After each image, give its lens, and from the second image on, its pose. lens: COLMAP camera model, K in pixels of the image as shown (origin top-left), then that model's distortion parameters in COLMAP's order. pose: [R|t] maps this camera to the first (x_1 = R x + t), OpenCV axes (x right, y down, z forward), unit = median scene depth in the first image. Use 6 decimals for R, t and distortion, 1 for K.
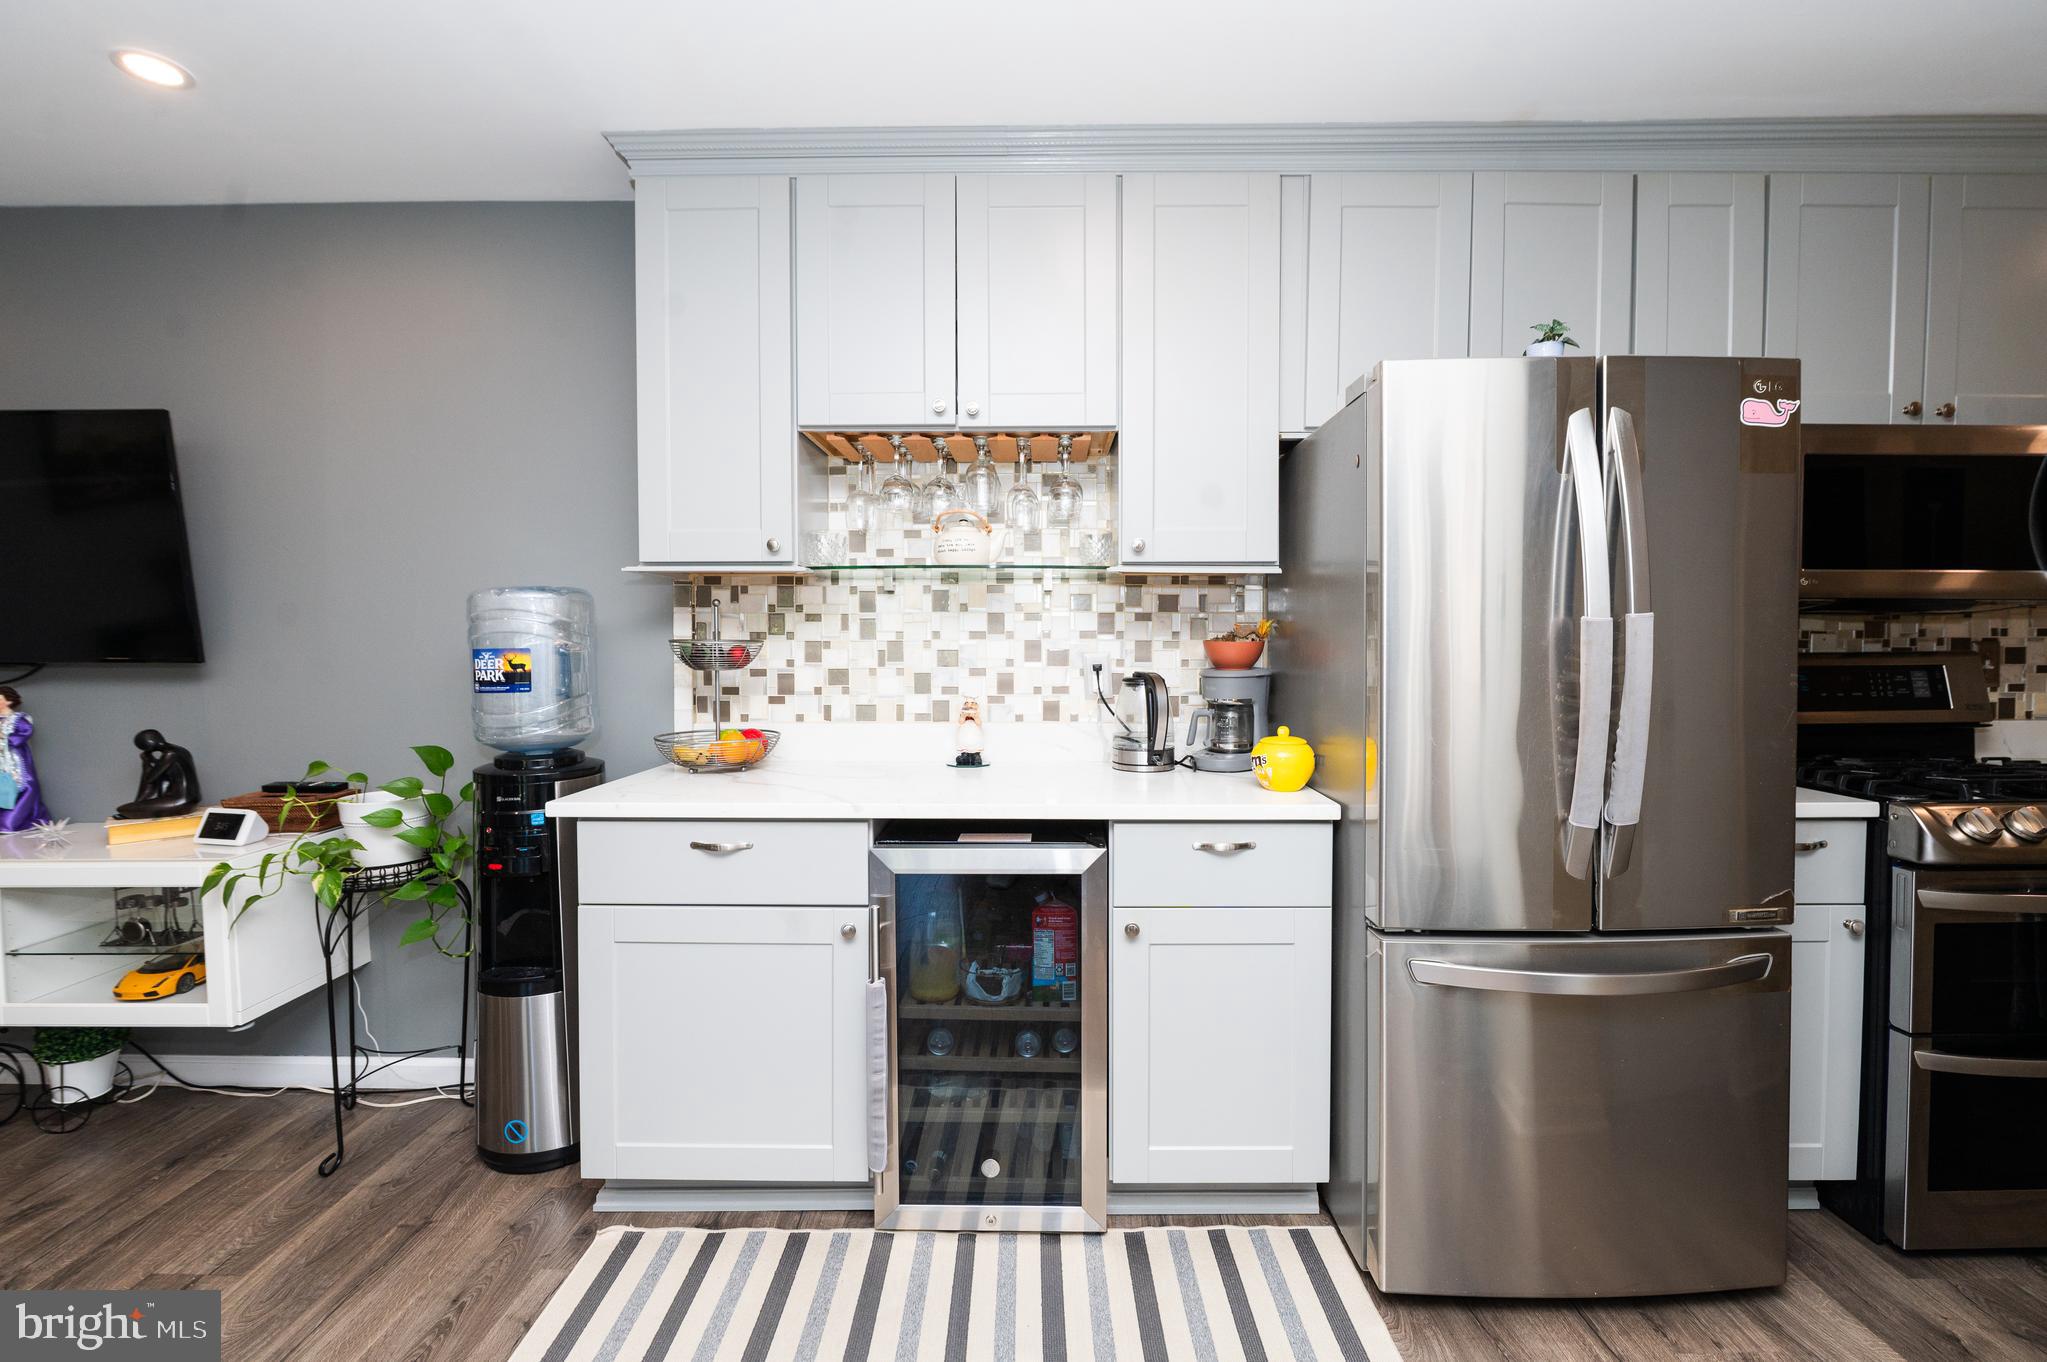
lens RADIAL K [[885.0, 0, 1018.2], [0, 885.0, 671.5], [0, 0, 1]] dist [-0.009277, -0.000694]
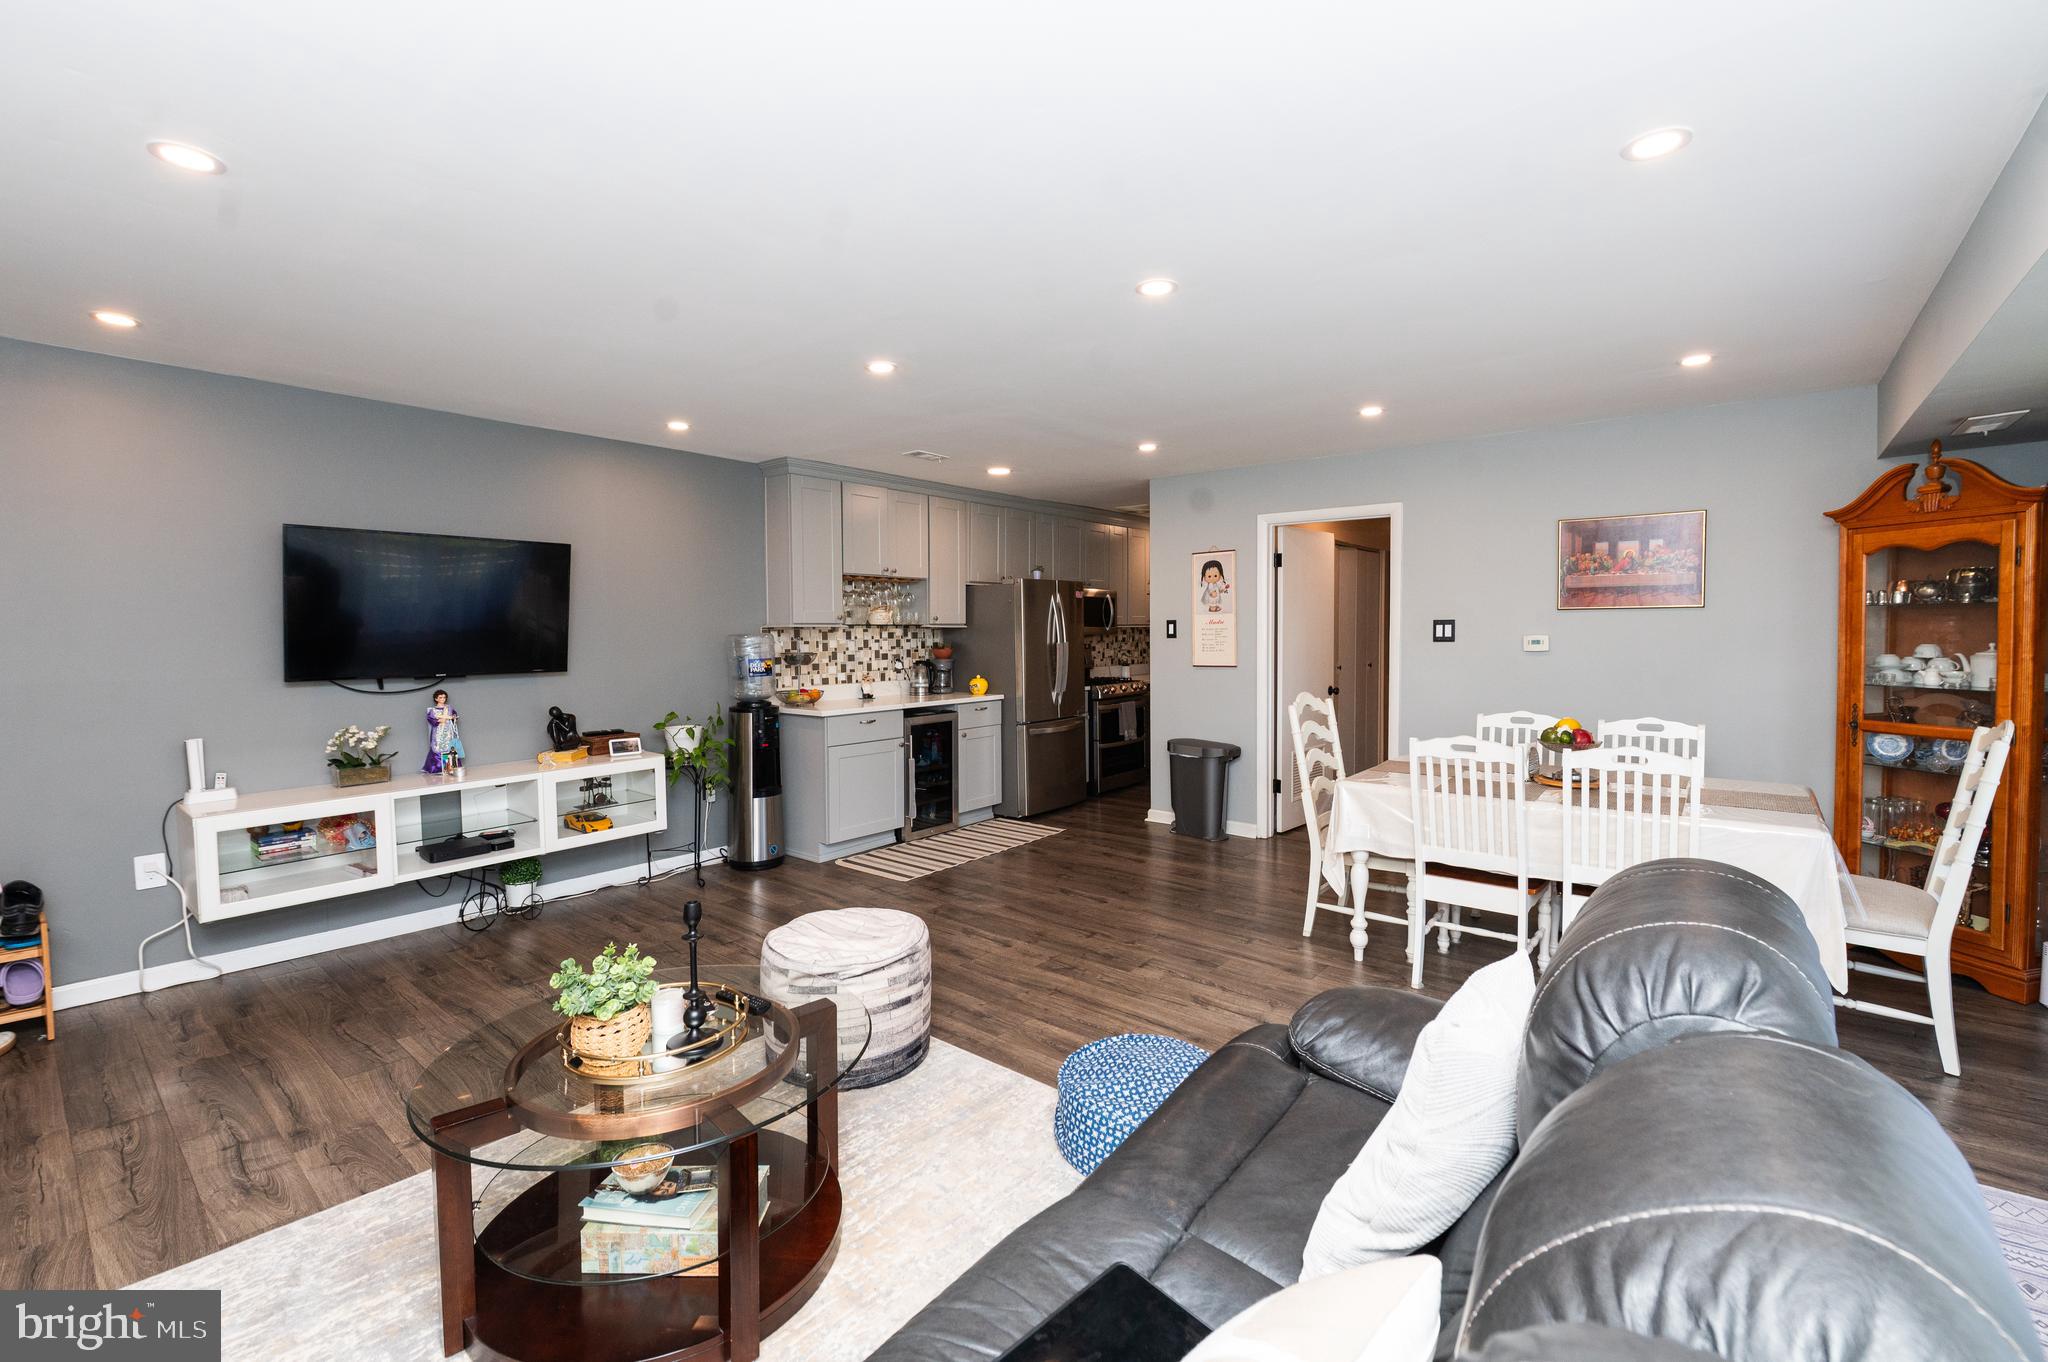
lens RADIAL K [[879.1, 0, 1018.7], [0, 879.1, 666.2], [0, 0, 1]] dist [-0.009048, -0.000141]
pose [[0.628999, -0.034855, 0.776624, -1.749824], [0.030673, 0.999329, 0.020007, -0.027521], [-0.776801, 0.011237, 0.629646, -0.958436]]
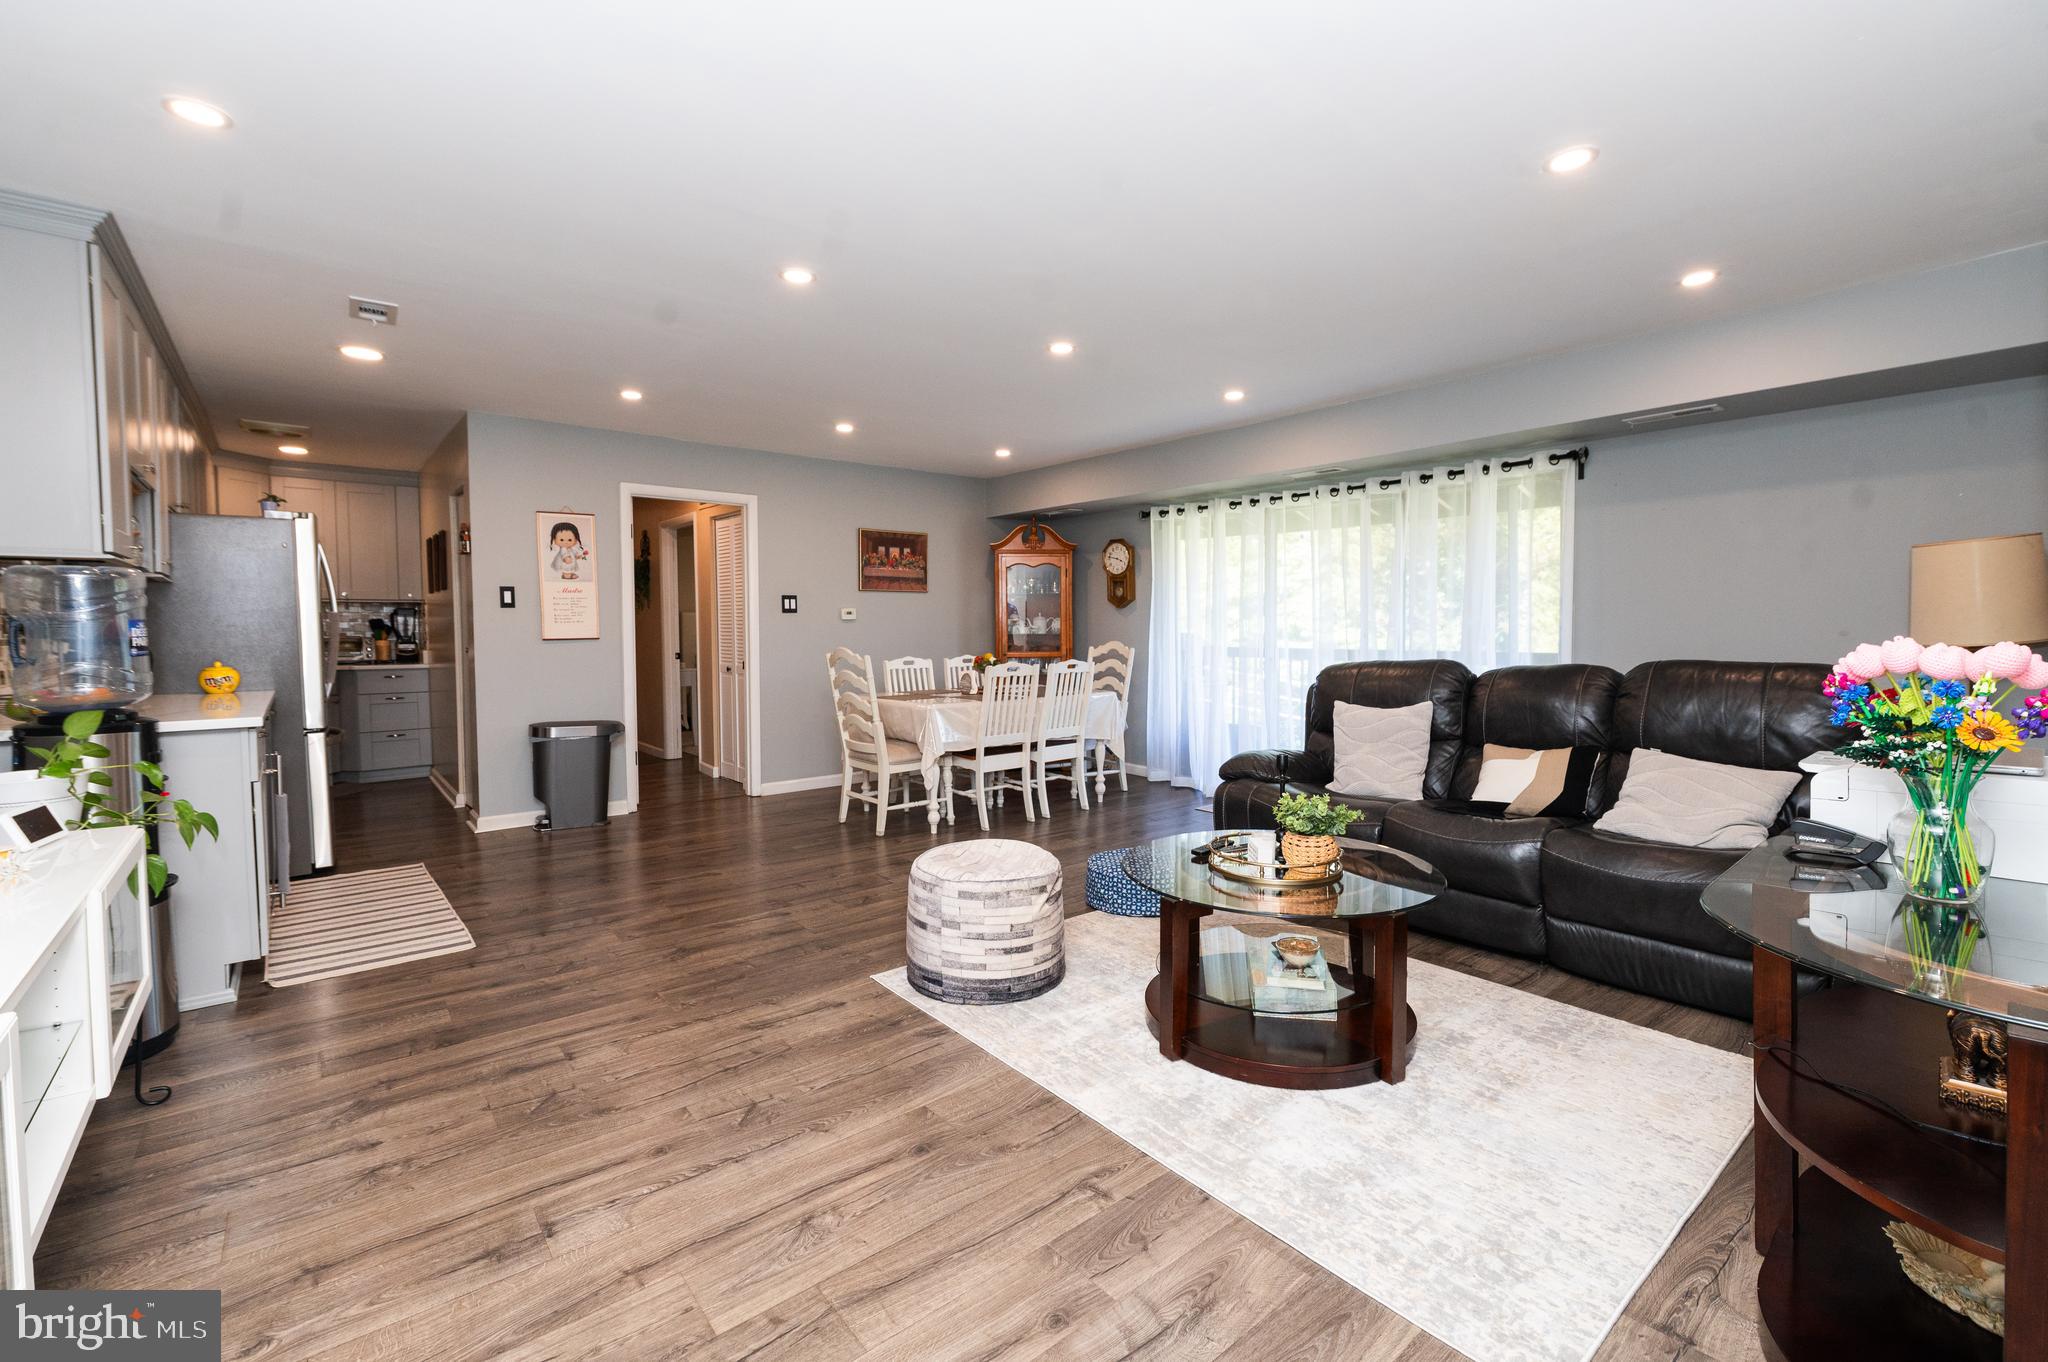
lens RADIAL K [[874.5, 0, 1025.7], [0, 874.5, 665.5], [0, 0, 1]] dist [-0.009523, -0.000856]
pose [[-0.649399, -0.029527, 0.759875, -1.948685], [0.029763, 0.997493, 0.064195, -0.002292], [-0.759866, 0.064304, -0.646892, 0.724745]]
